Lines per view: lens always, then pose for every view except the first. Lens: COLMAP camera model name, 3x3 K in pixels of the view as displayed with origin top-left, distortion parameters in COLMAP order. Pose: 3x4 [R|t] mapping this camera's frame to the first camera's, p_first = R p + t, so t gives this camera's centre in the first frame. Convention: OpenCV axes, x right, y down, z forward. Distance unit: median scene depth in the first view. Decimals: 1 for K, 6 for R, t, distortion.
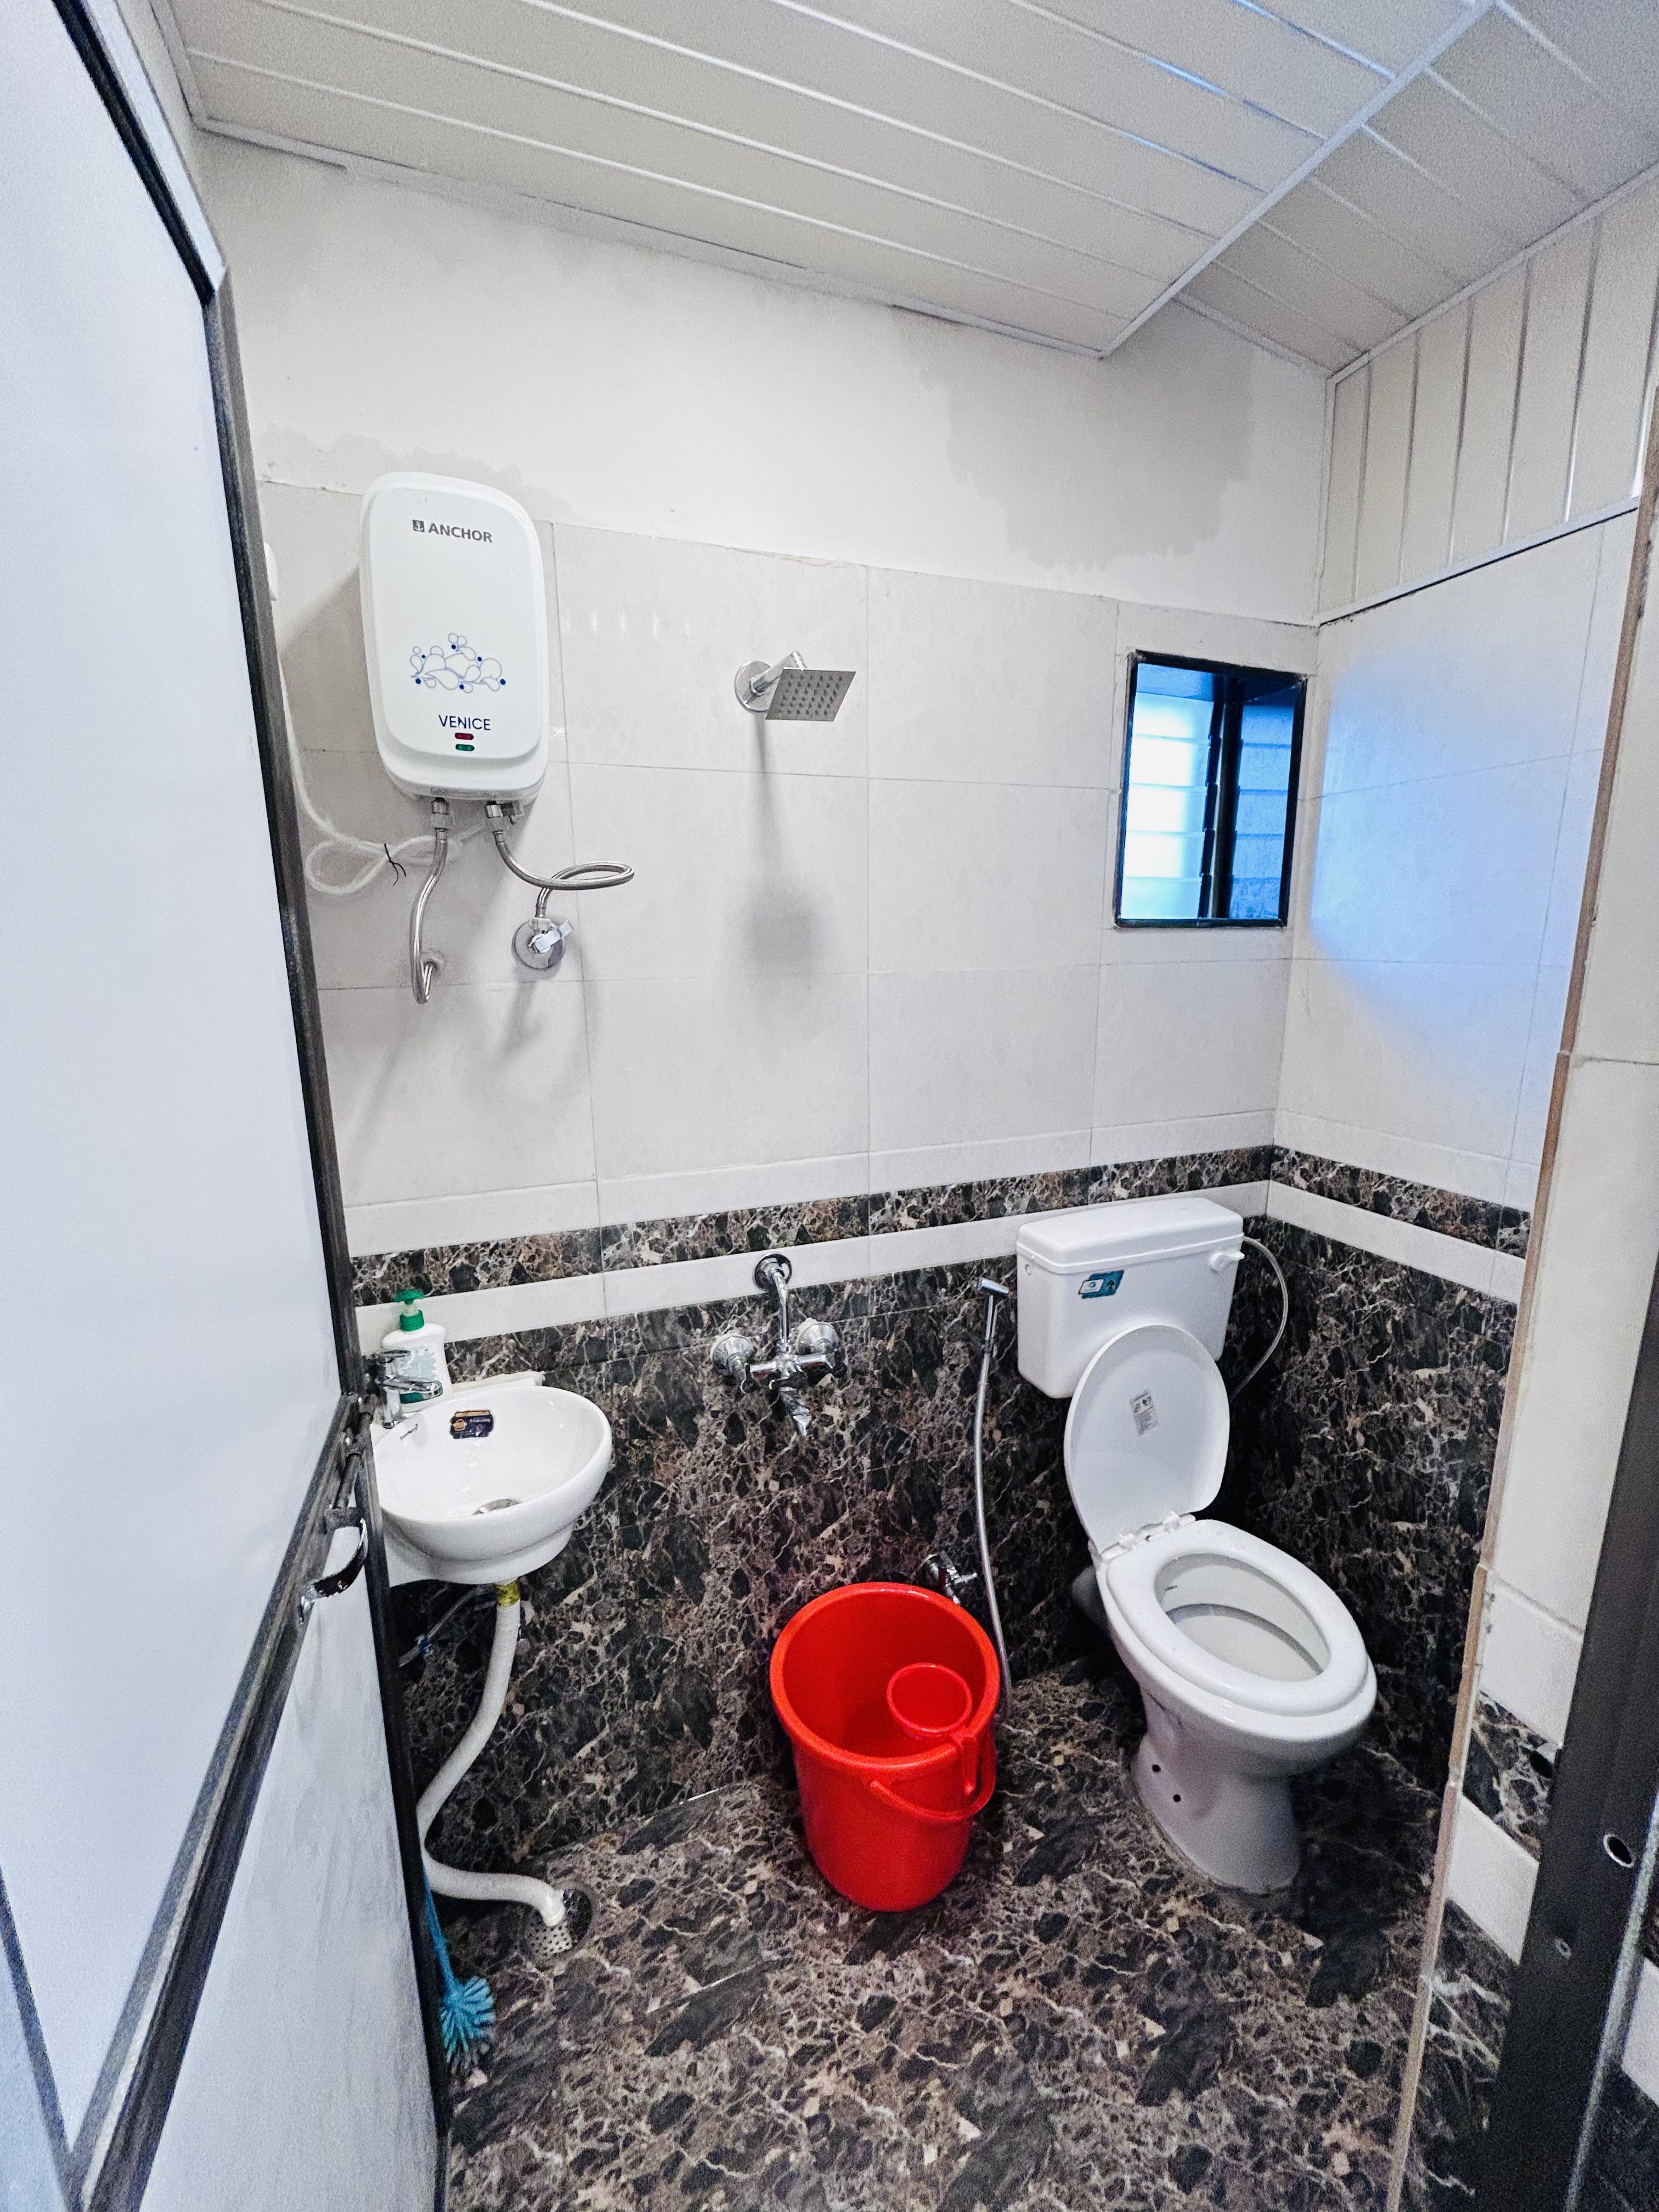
lens RADIAL K [[877.1, 0, 833.0], [0, 877.1, 1103.8], [0, 0, 1]] dist [-0.000283, -0.000004]
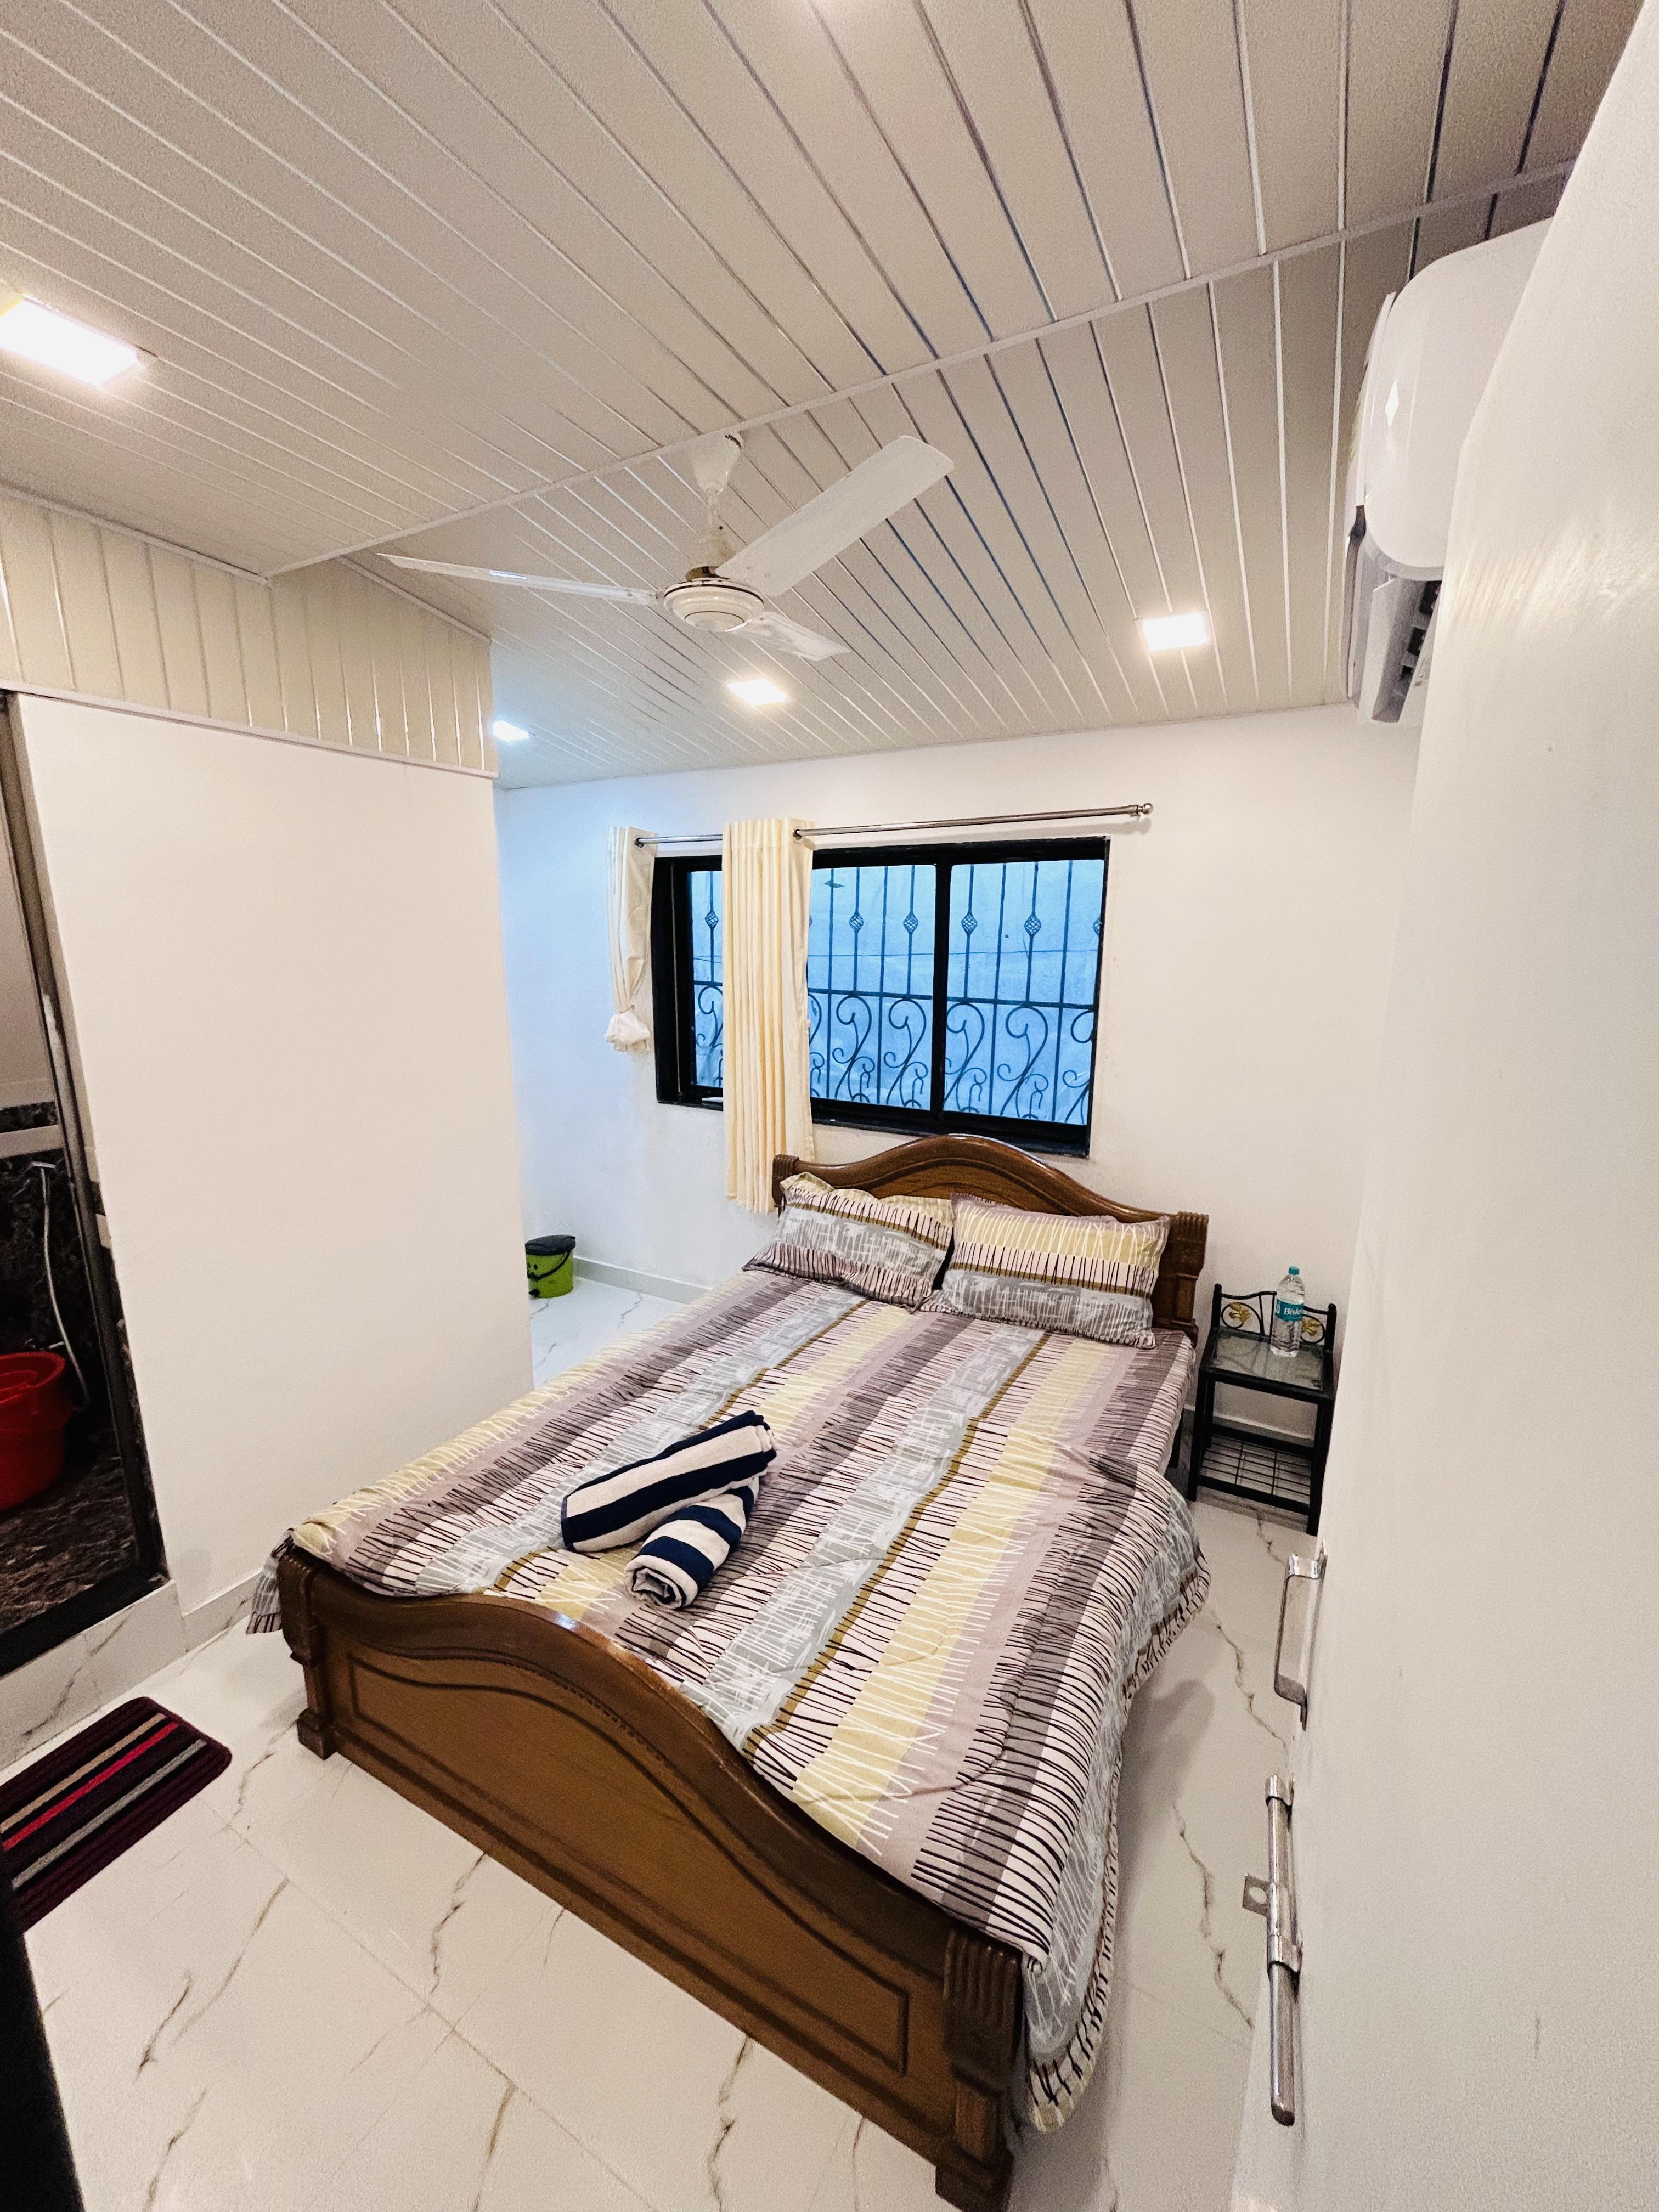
lens RADIAL K [[877.1, 0, 827.3], [0, 877.1, 1108.4], [0, 0, 1]] dist [-0.000283, -0.000004]
pose [[0.757471, -0.114990, 0.642663, 0.252808], [0.113994, 0.992540, 0.043235, 0.196621], [-0.642840, 0.040511, 0.764928, -1.298605]]
